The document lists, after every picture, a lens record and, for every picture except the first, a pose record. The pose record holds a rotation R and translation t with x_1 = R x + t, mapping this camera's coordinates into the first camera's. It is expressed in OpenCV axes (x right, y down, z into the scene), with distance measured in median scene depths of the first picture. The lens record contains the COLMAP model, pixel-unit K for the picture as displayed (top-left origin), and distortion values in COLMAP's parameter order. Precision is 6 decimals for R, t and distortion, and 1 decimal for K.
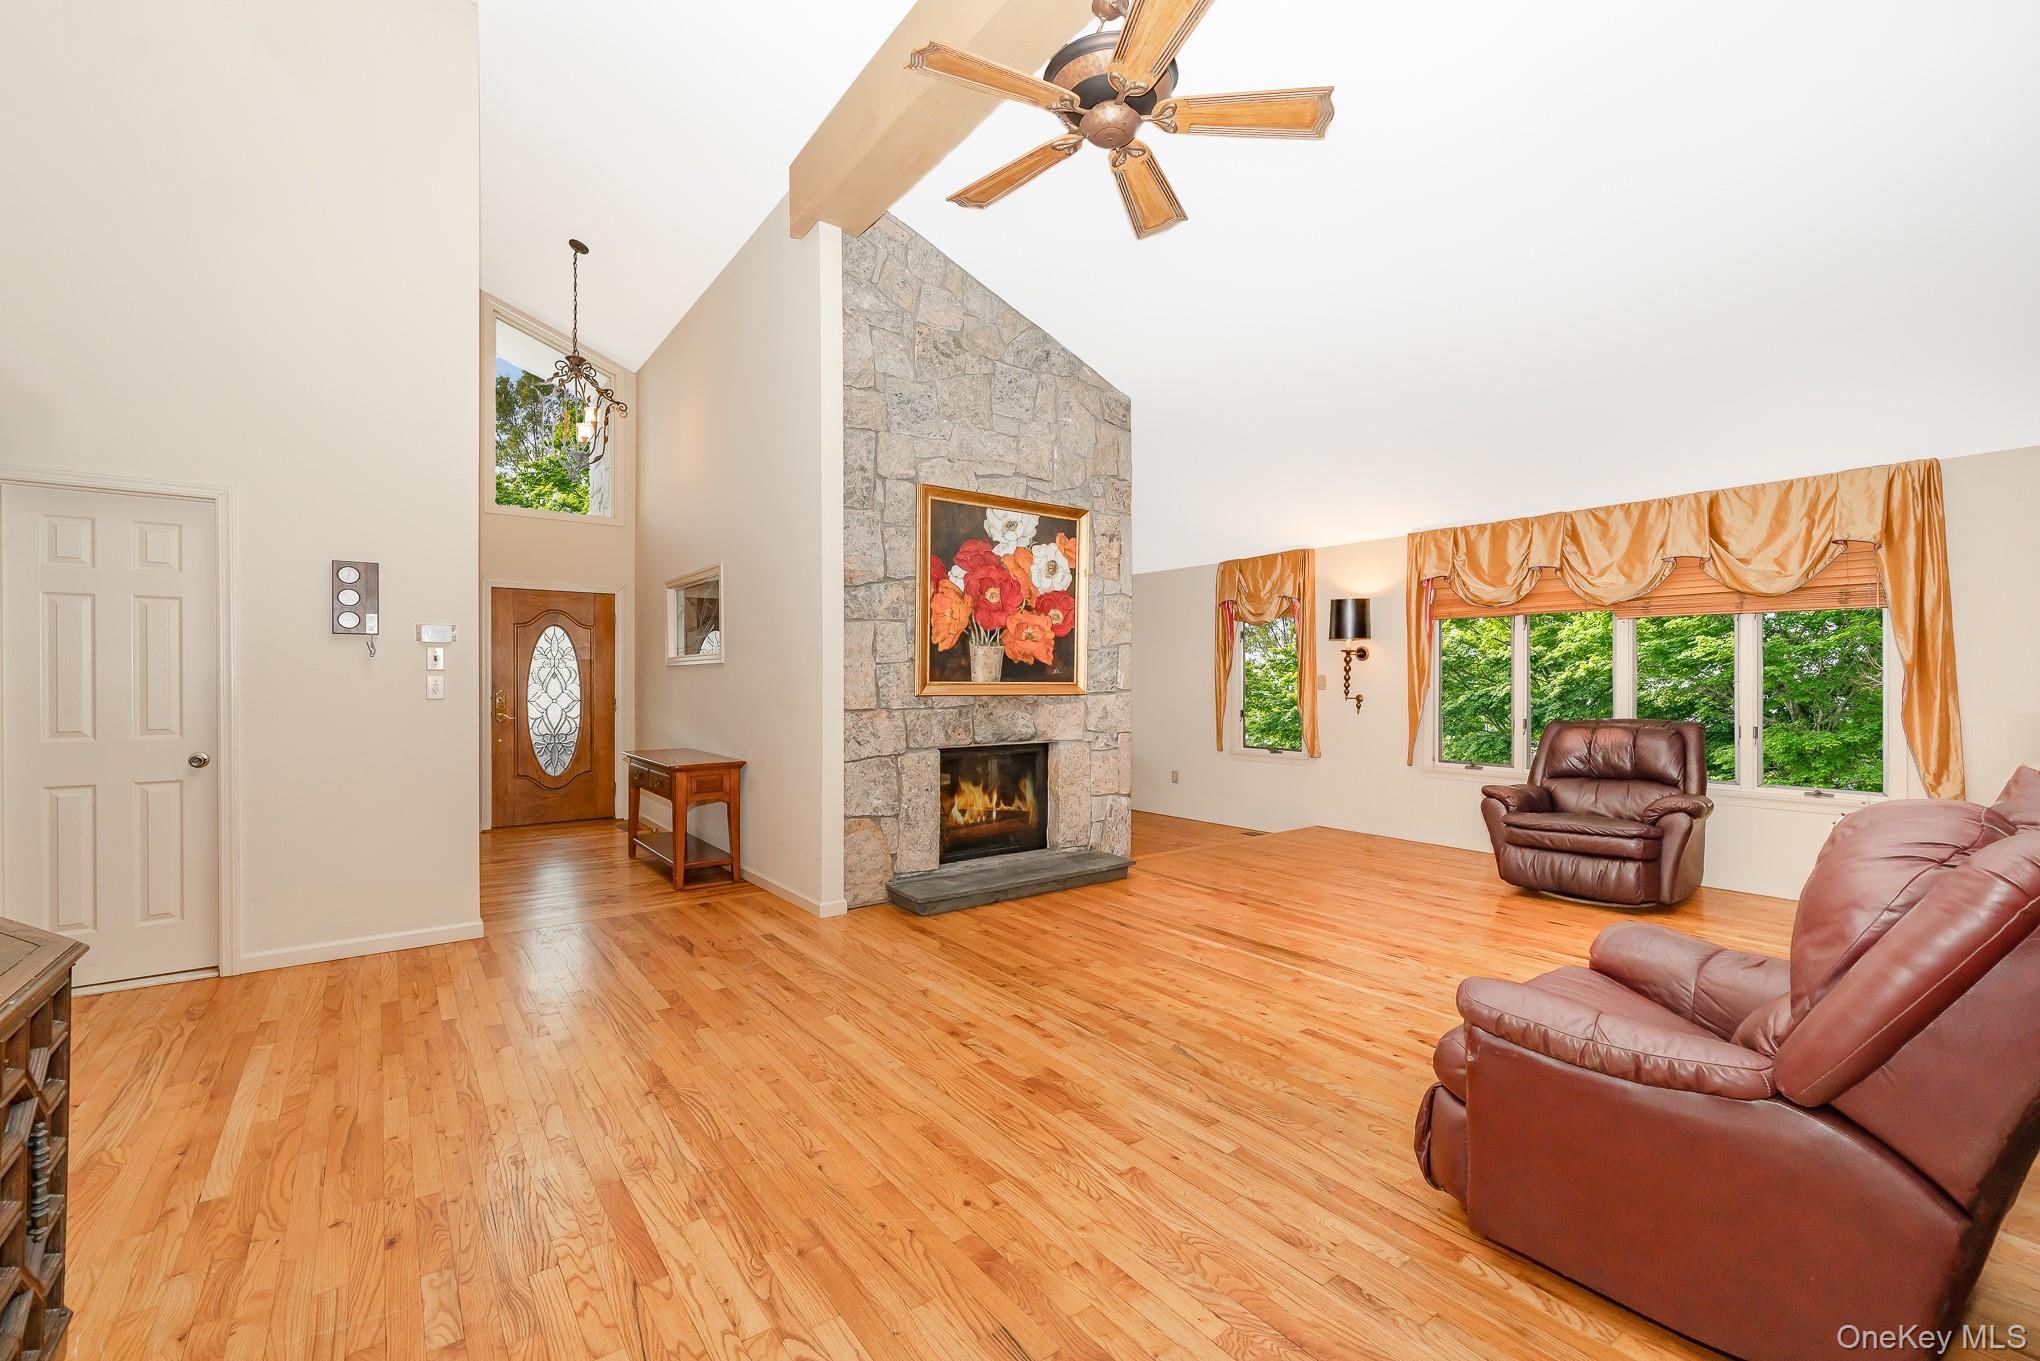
lens RADIAL K [[901.6, 0, 953.2], [0, 901.6, 682.2], [0, 0, 1]] dist [0.000134, 0.000061]
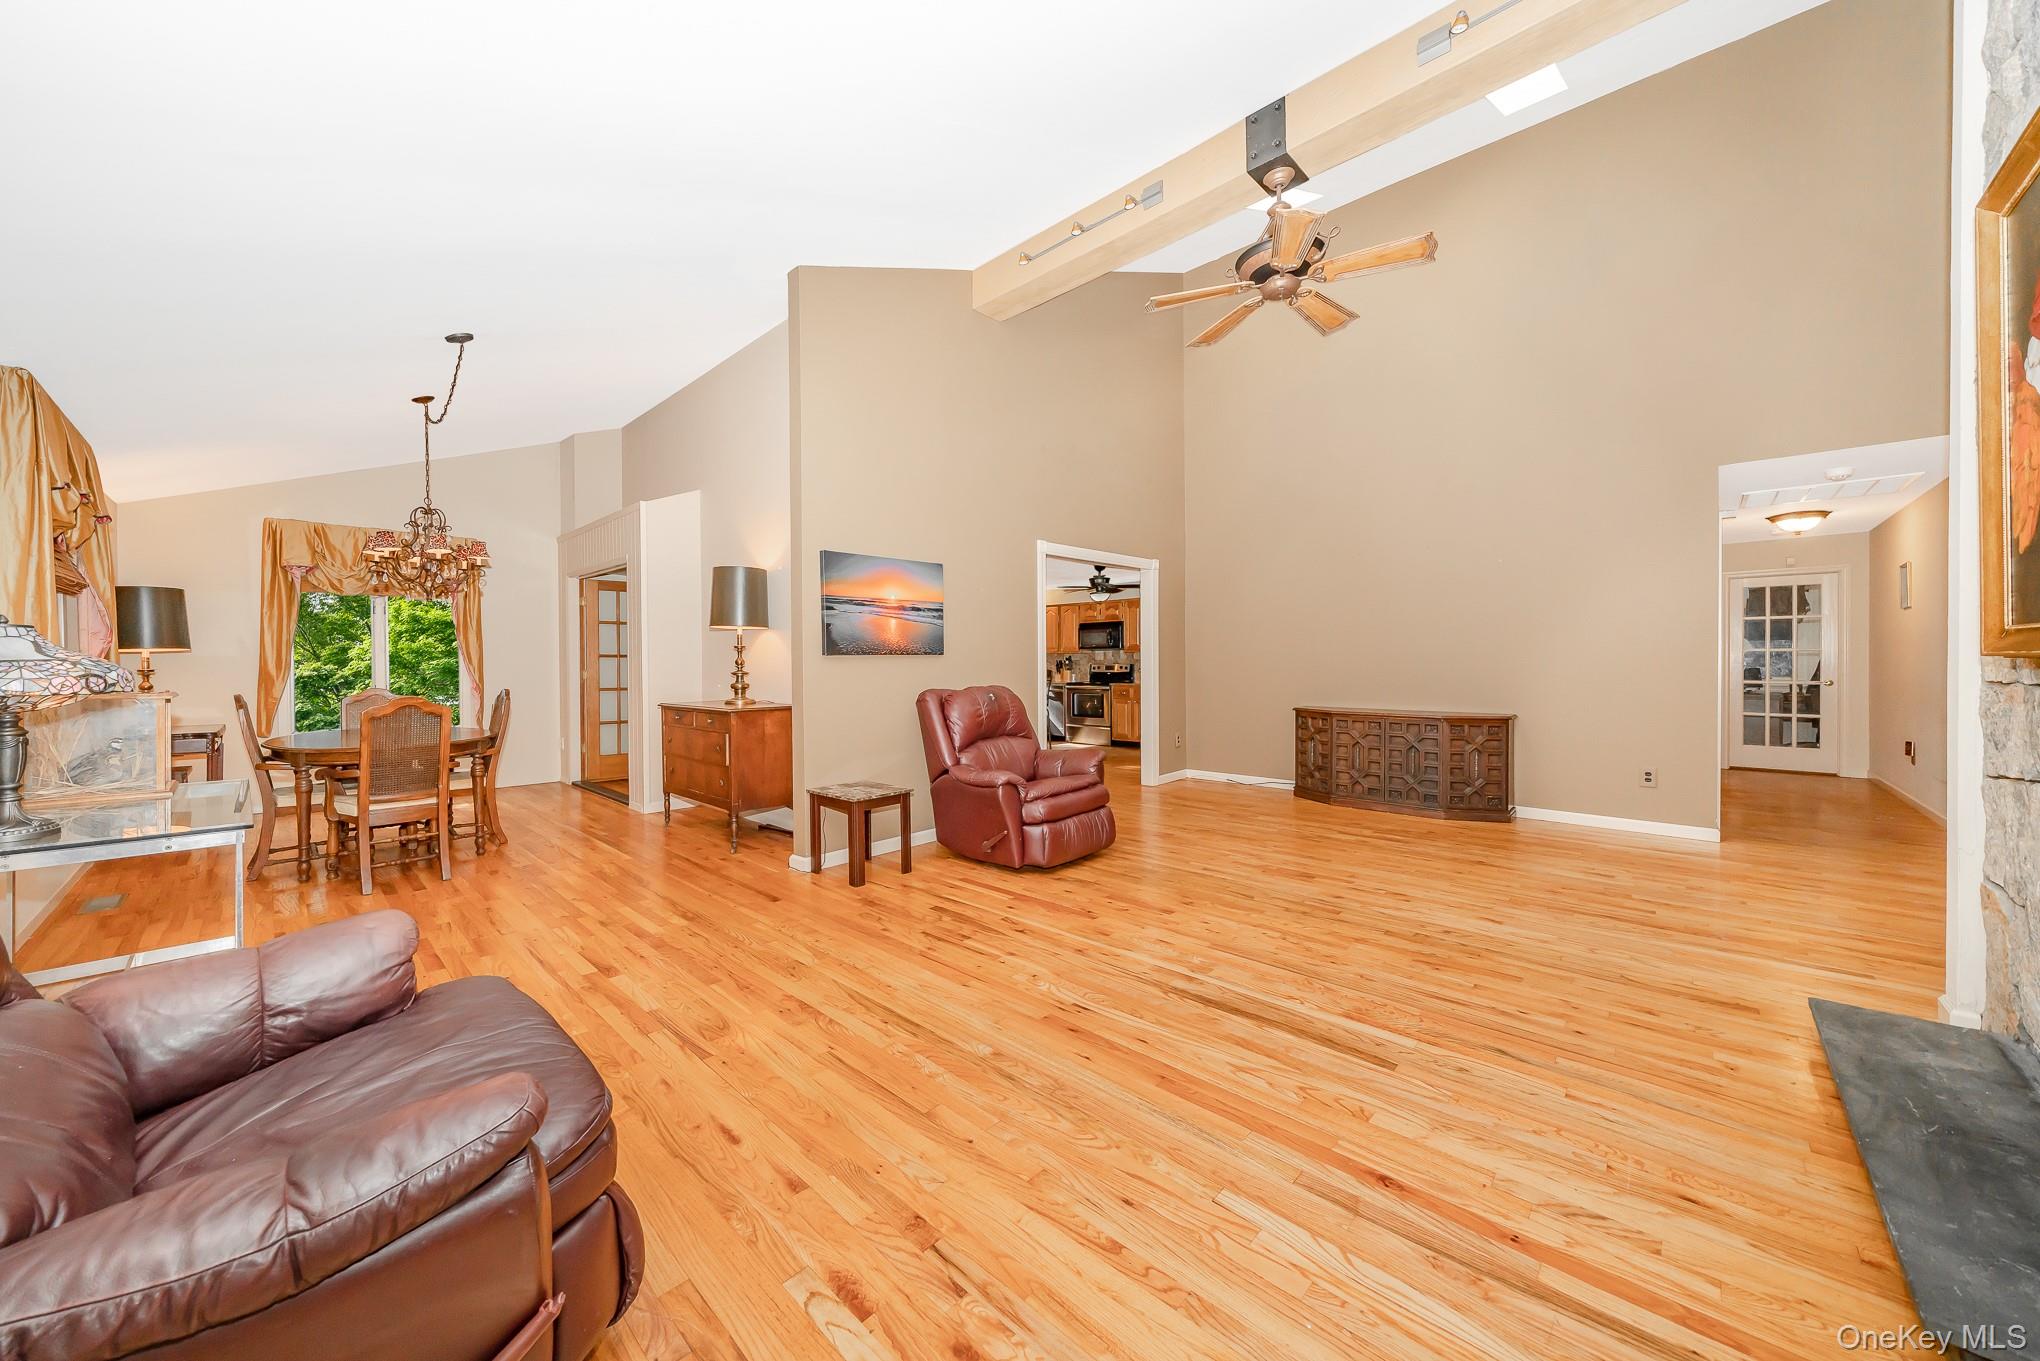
lens RADIAL K [[738.4, 0, 1000.1], [0, 738.4, 674.6], [0, 0, 1]] dist [-0.010351, -0.000022]
pose [[-0.974794, 0.011991, -0.222784, 0.526028], [0.009058, 0.999858, 0.014183, 0.014887], [0.222923, 0.011808, -0.974765, 1.203447]]
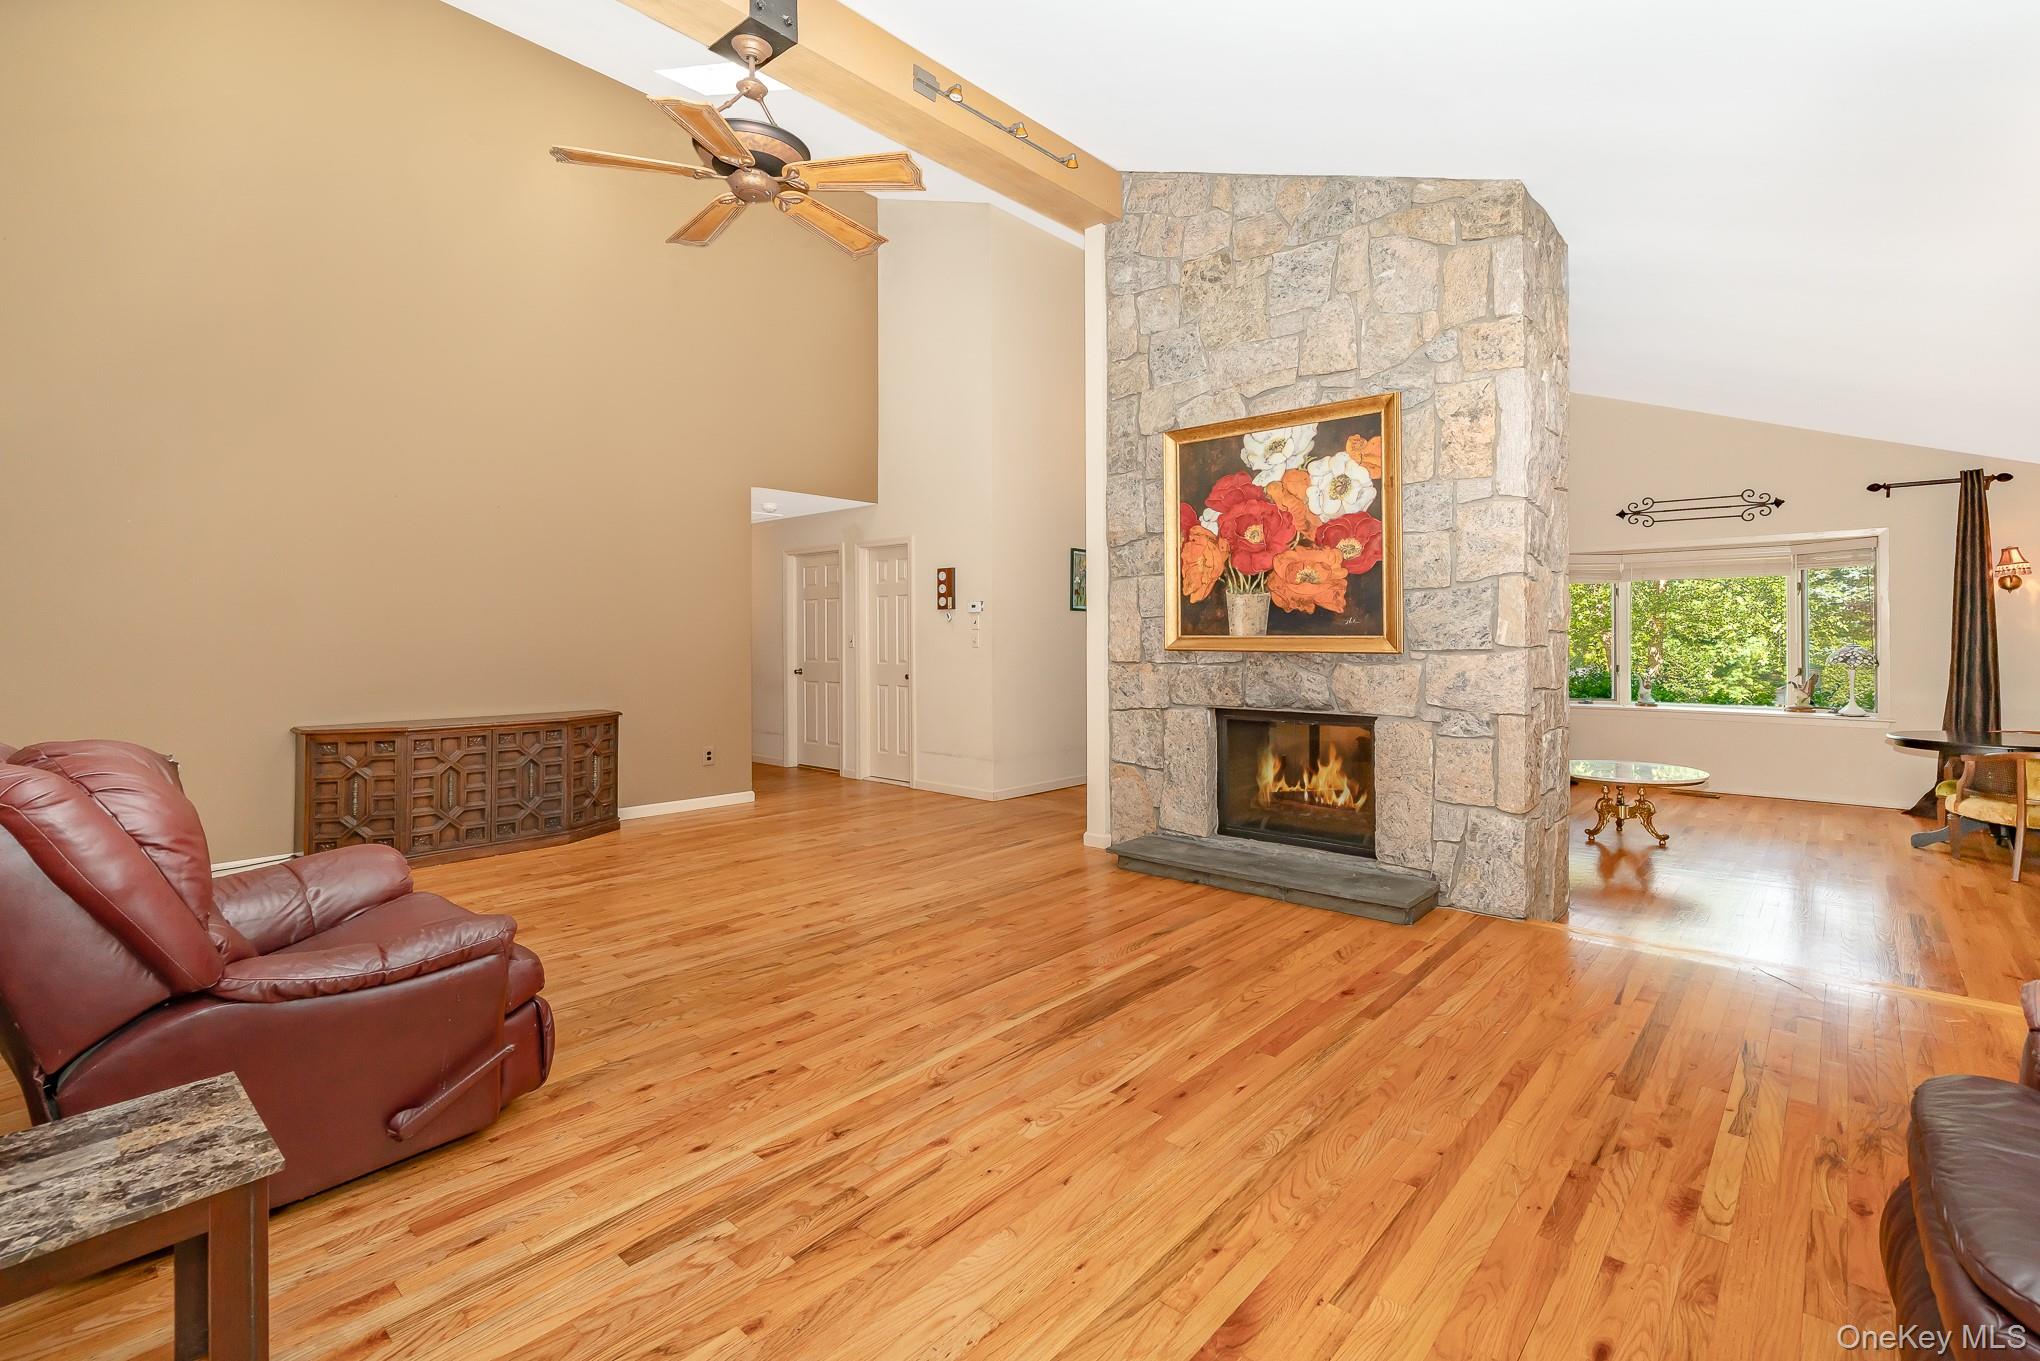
lens RADIAL K [[853.5, 0, 1044.2], [0, 853.5, 630.0], [0, 0, 1]] dist [-0.000225, 0.000184]
pose [[0.250027, -0.007232, -0.968212, 0.792308], [0.003886, 0.999972, -0.006466, -0.000968], [0.968231, -0.002146, 0.250048, 0.616442]]
